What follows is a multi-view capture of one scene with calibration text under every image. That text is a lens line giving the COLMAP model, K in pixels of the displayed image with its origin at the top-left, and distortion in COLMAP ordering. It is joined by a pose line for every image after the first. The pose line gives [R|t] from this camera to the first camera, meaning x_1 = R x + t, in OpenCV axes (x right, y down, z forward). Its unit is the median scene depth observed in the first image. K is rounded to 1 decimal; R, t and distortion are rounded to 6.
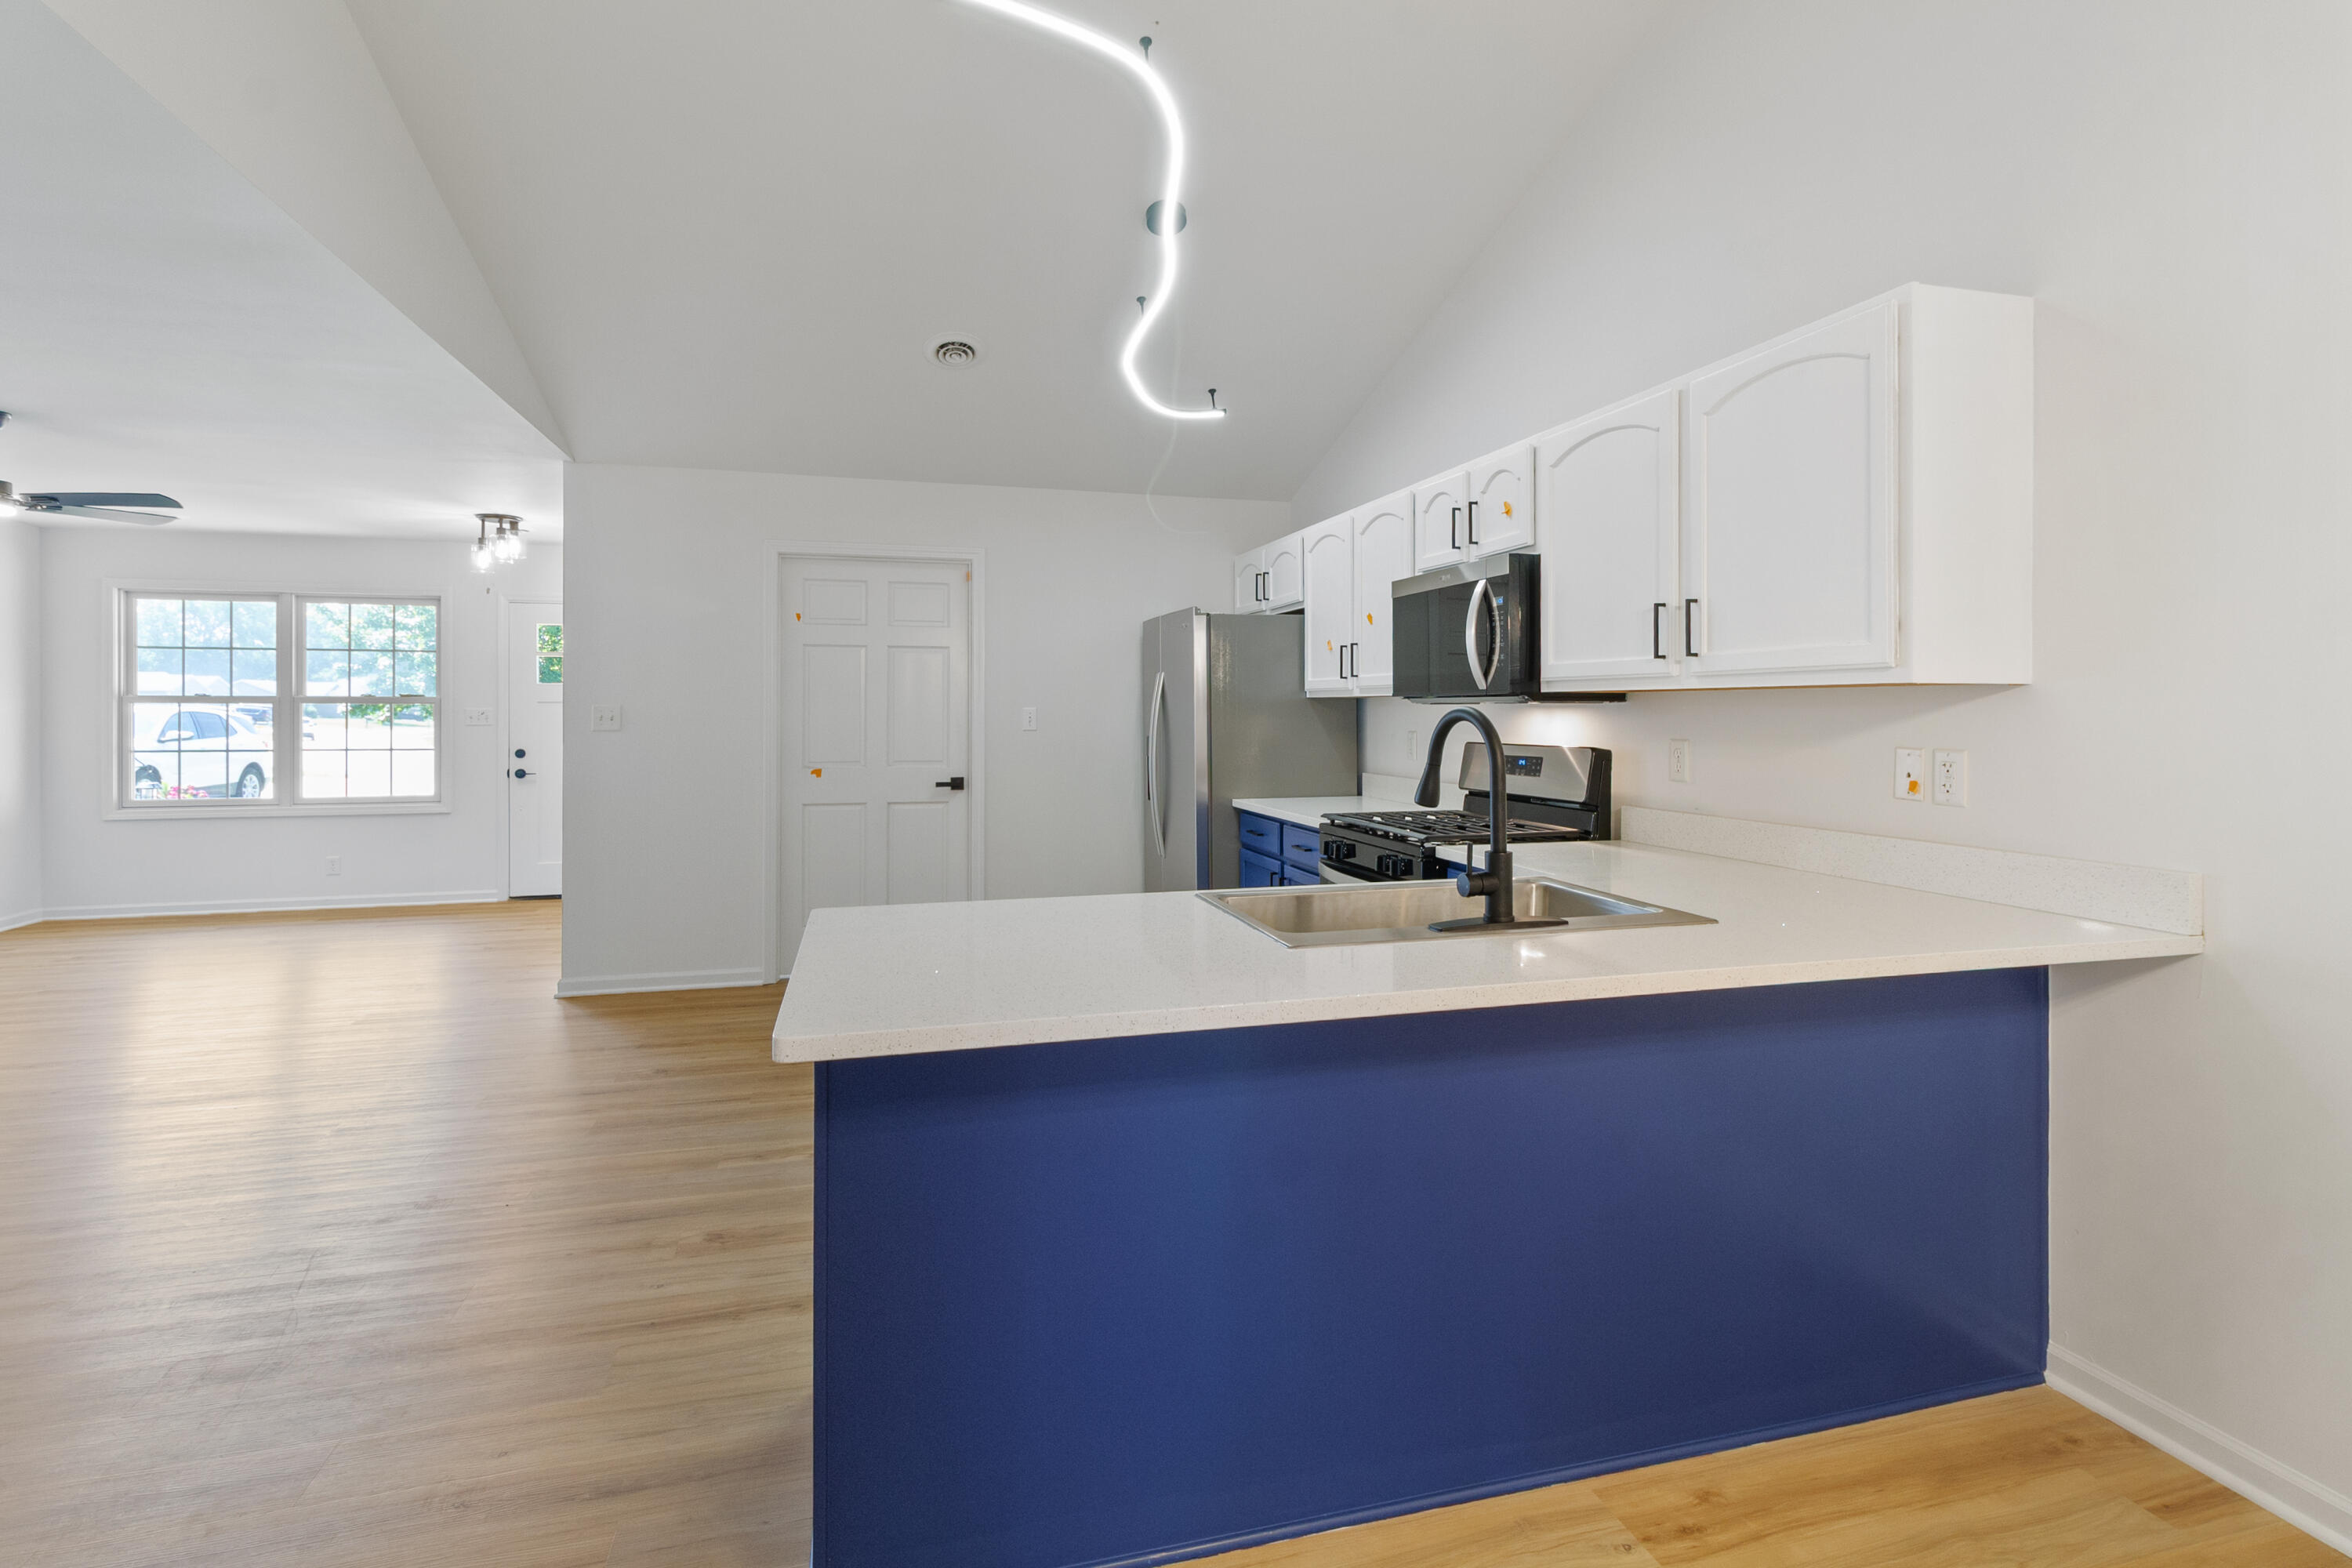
lens RADIAL K [[1131.9, 0, 1179.8], [0, 1131.9, 709.8], [0, 0, 1]] dist [0.002141, 0.000301]
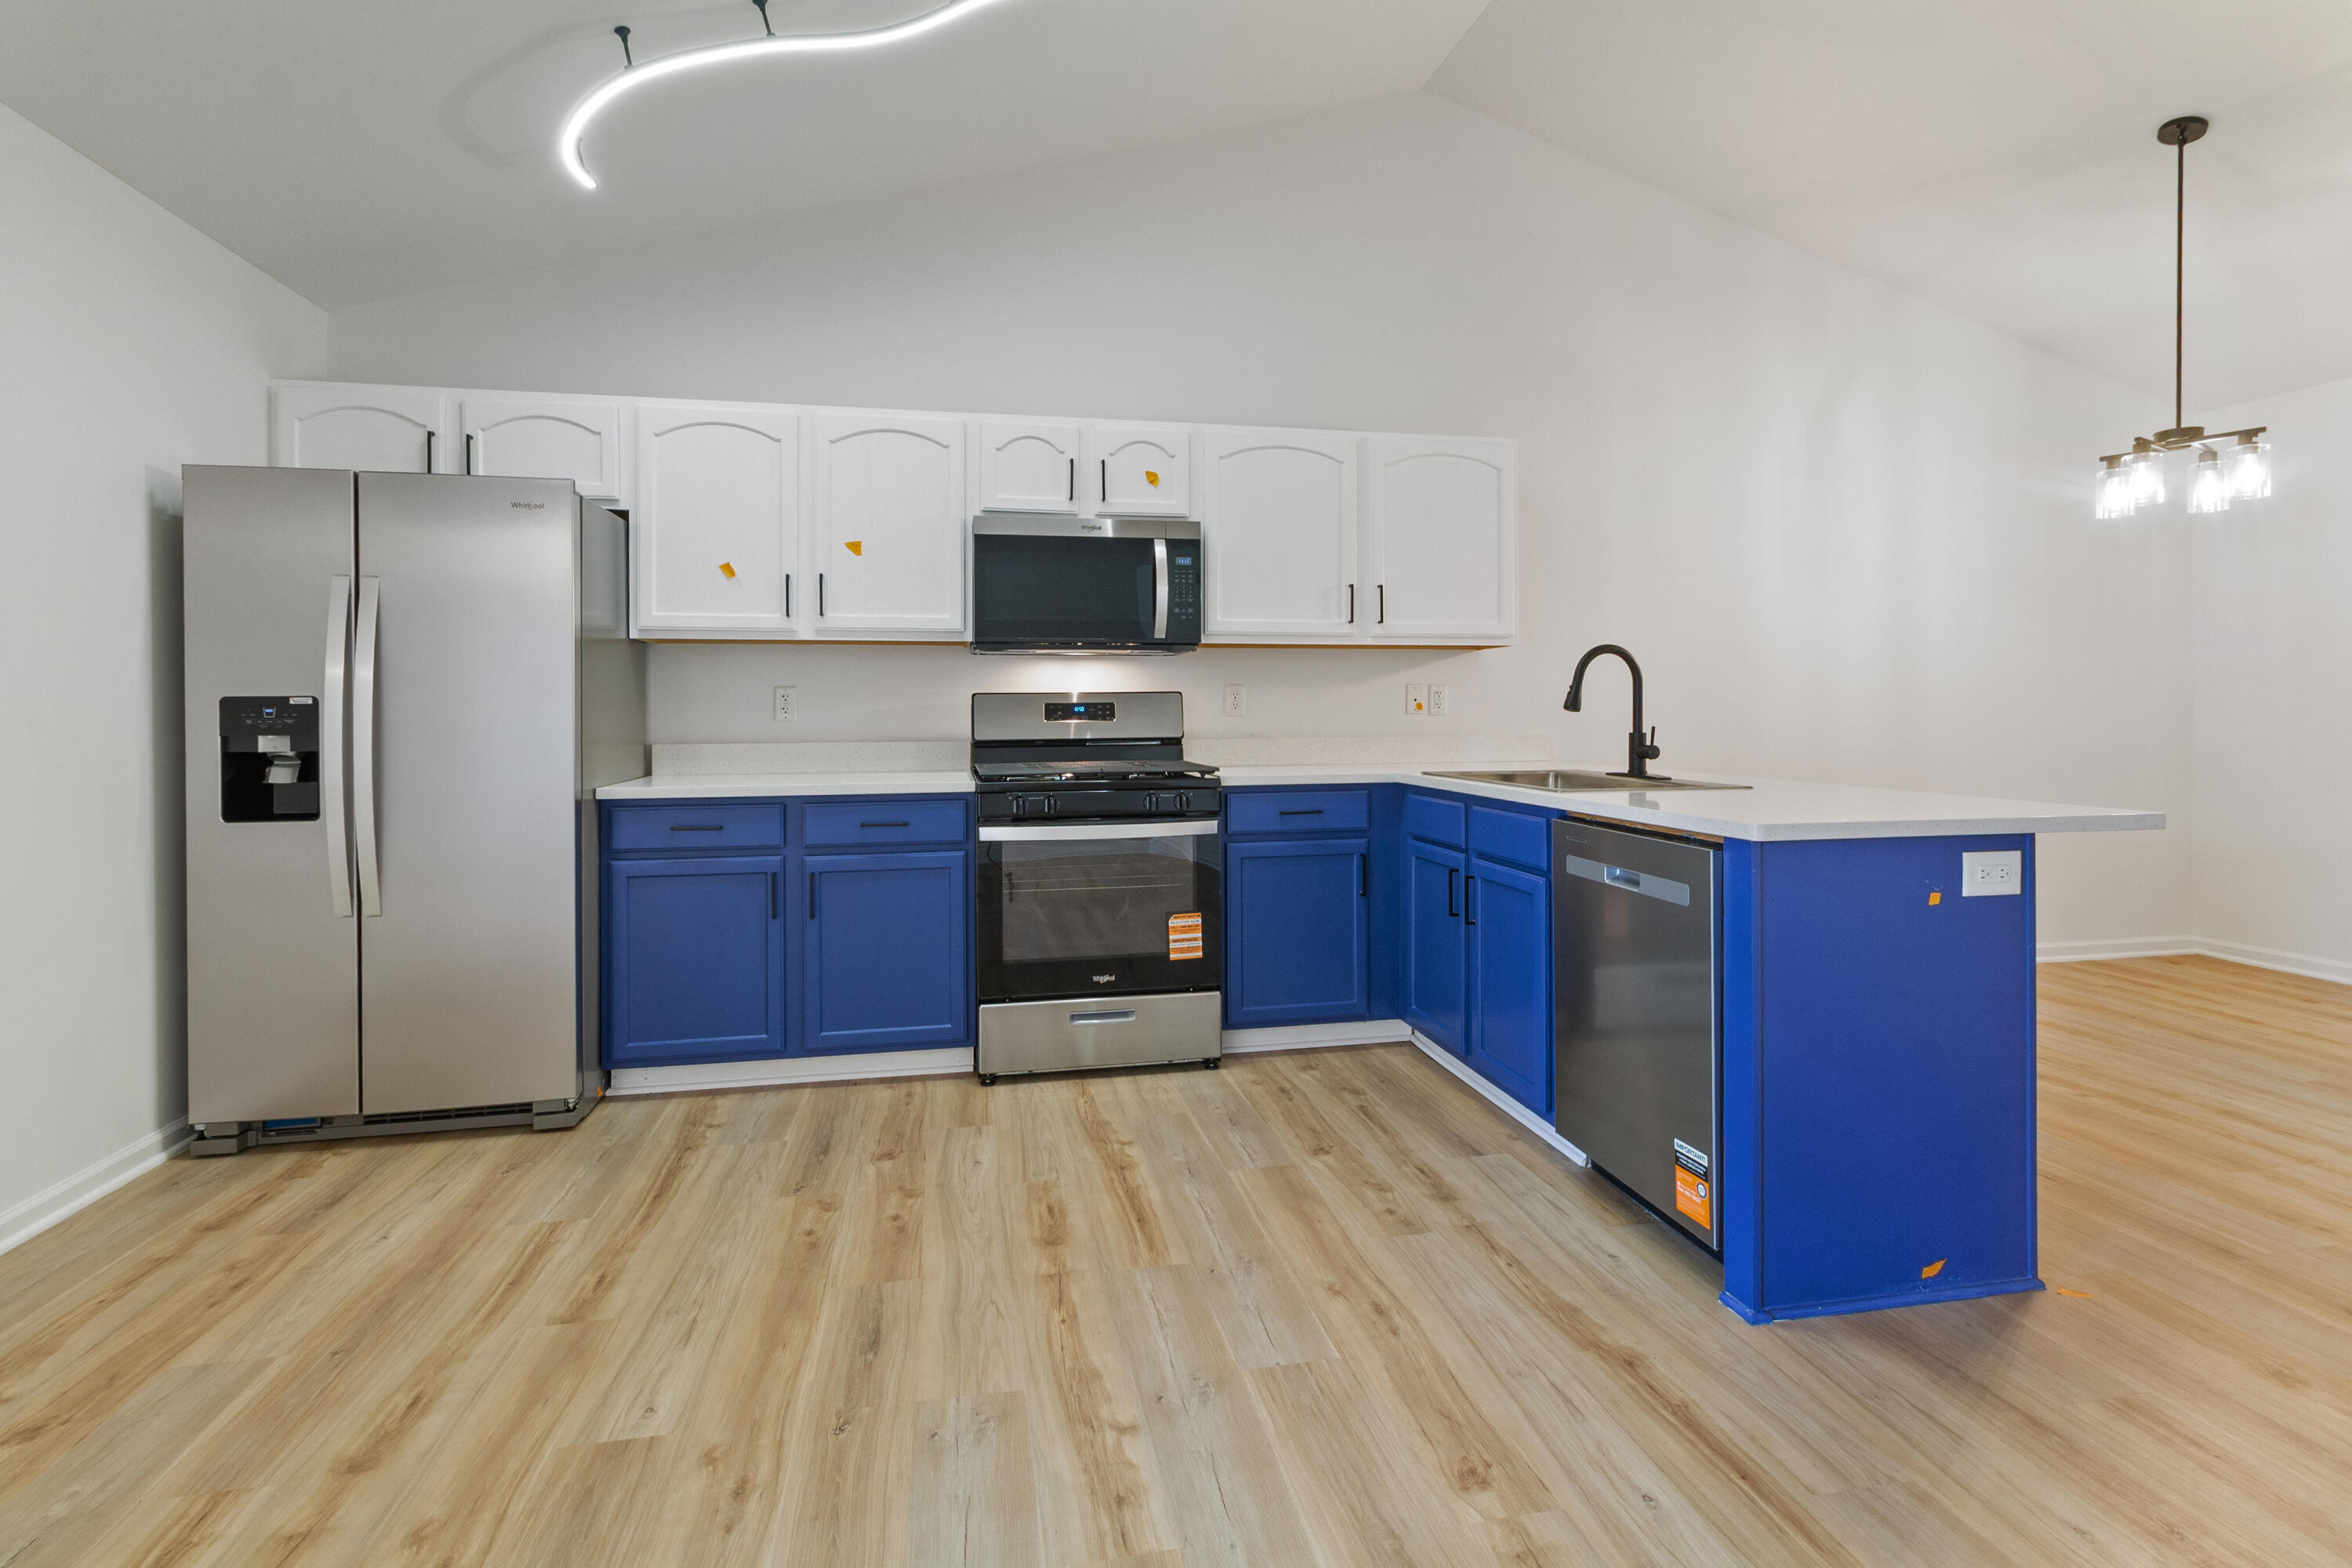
lens RADIAL K [[1113.2, 0, 1168.3], [0, 1113.2, 718.1], [0, 0, 1]] dist [0.002127, 0.000144]
pose [[0.079286, -0.008658, 0.996814, -0.696413], [0.004410, 0.999956, 0.008335, 0.043227], [-0.996842, 0.003735, 0.079321, 0.772664]]
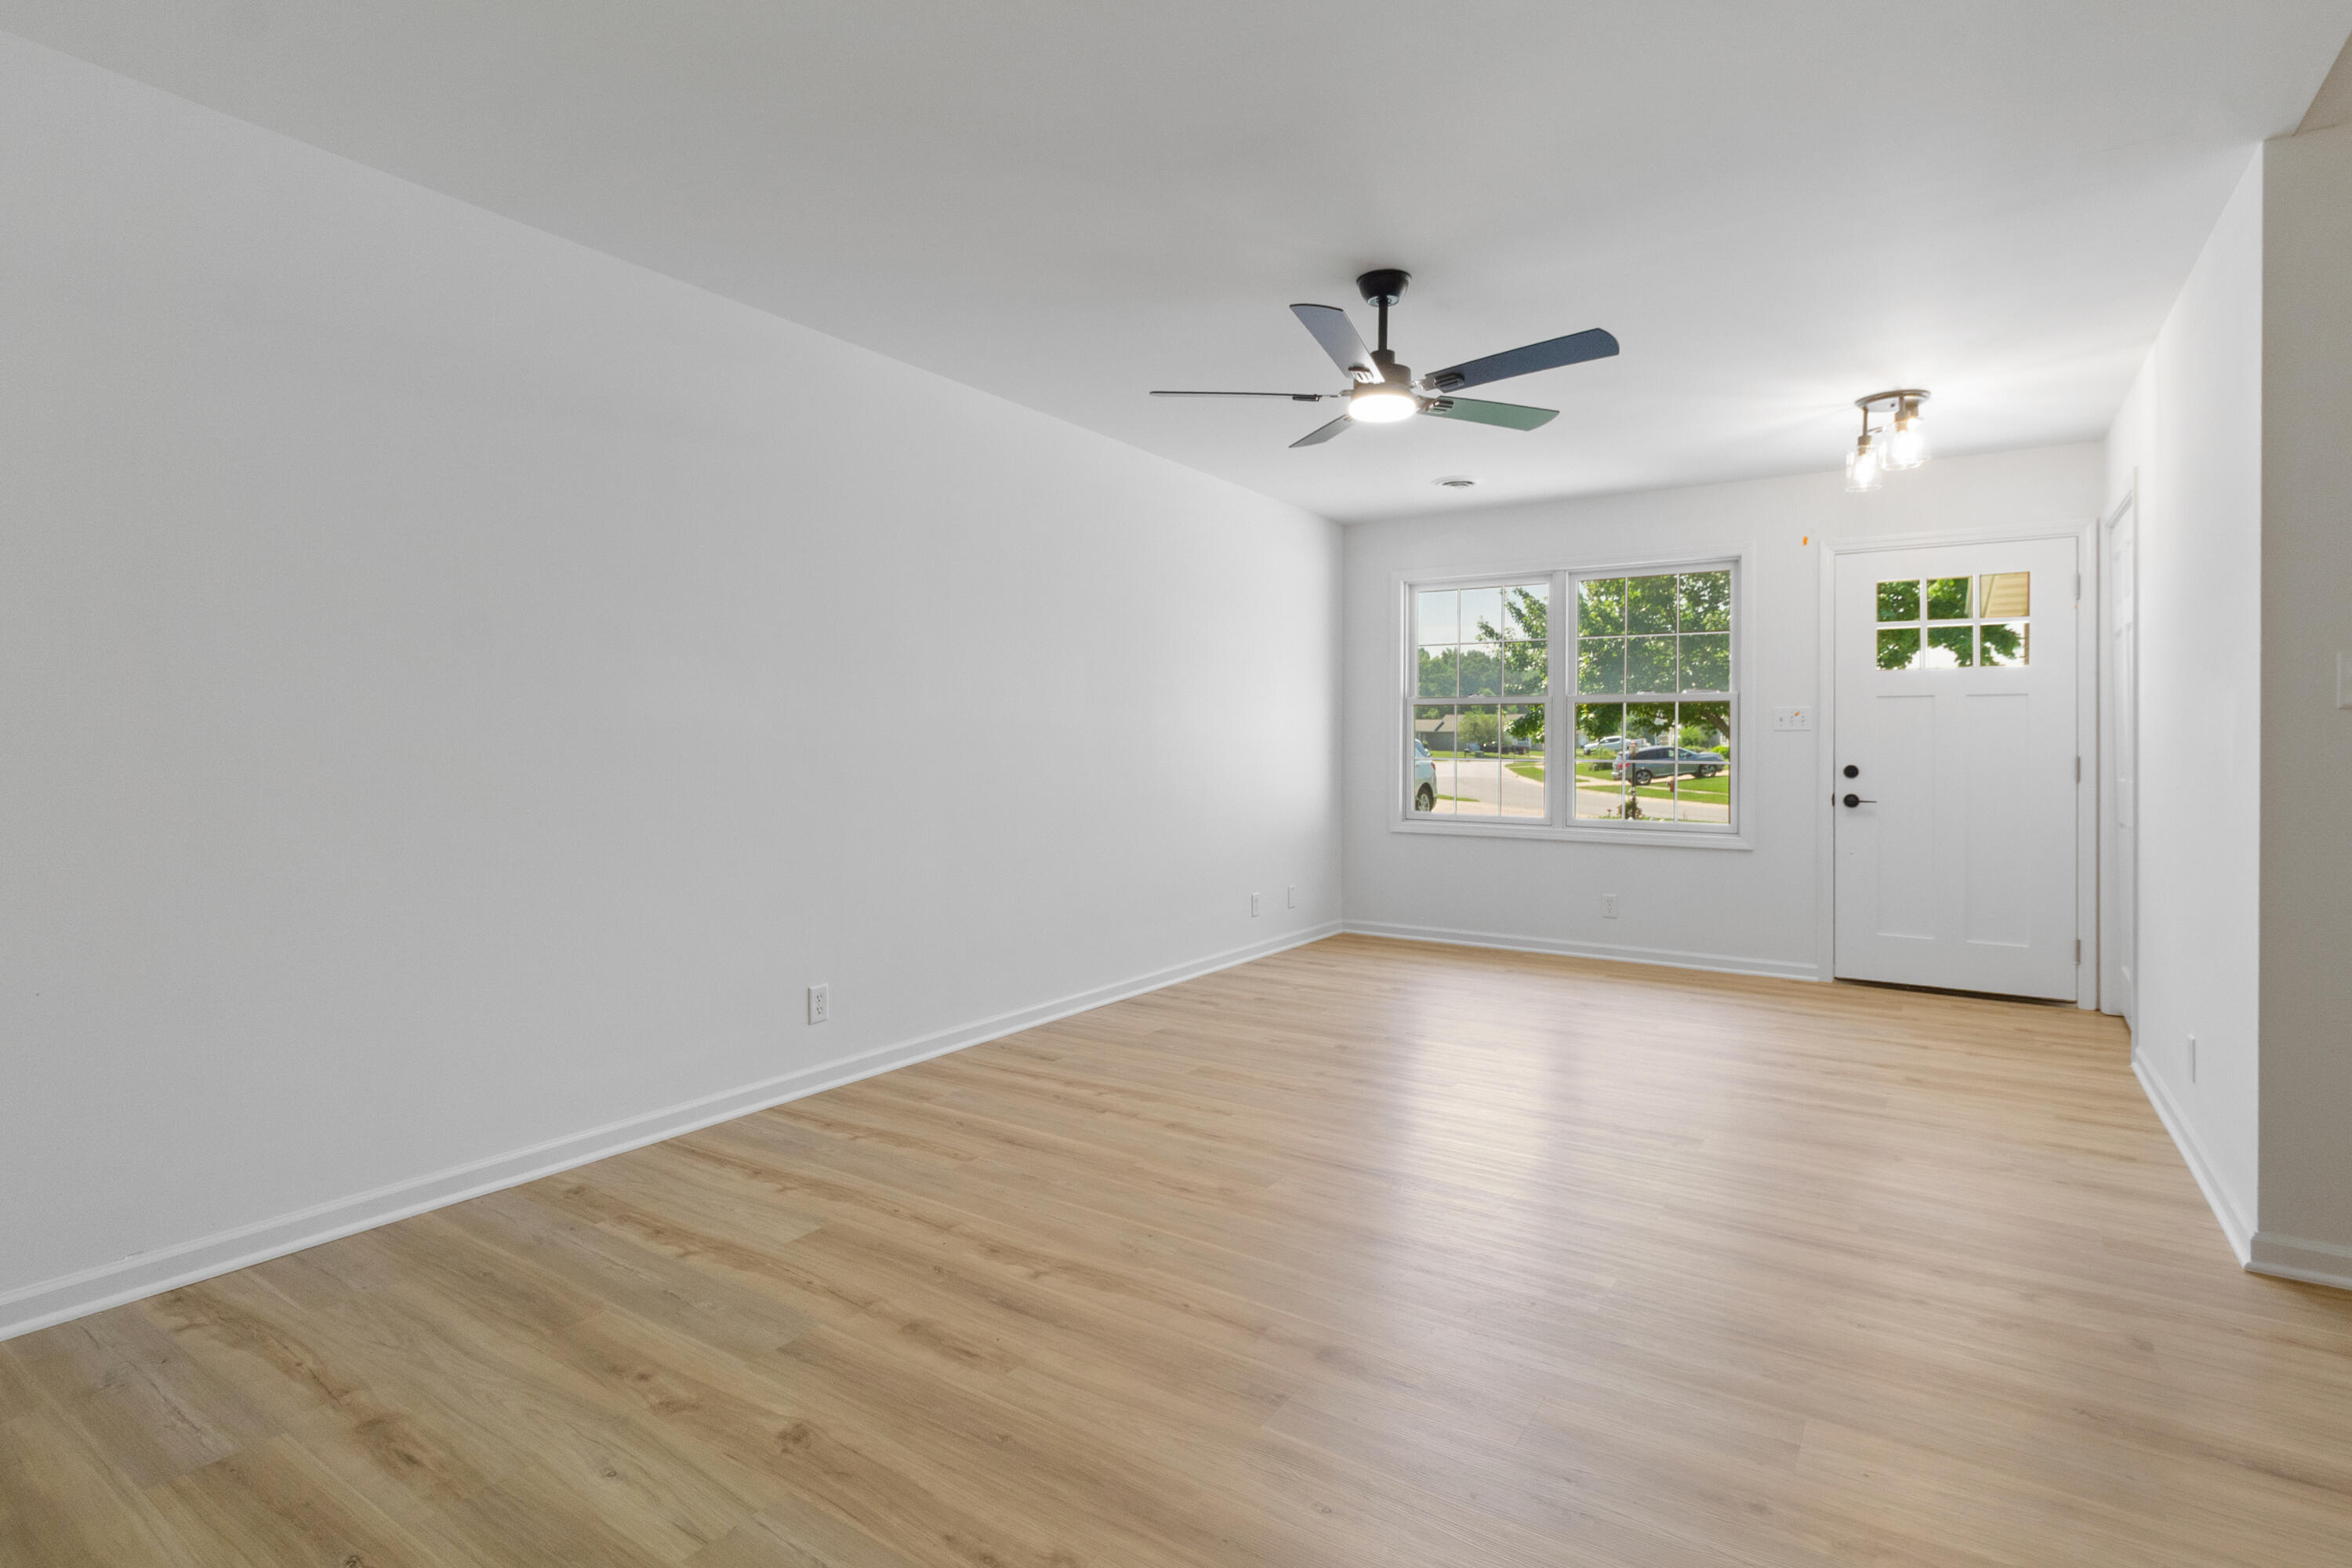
lens RADIAL K [[1158.3, 0, 1172.1], [0, 1158.3, 736.1], [0, 0, 1]] dist [0.000893, 0.000174]
pose [[0.648633, -0.000352, -0.761101, -0.602761], [-0.007115, 0.999953, -0.006526, 0.046936], [0.761068, 0.009648, 0.648601, 0.433893]]
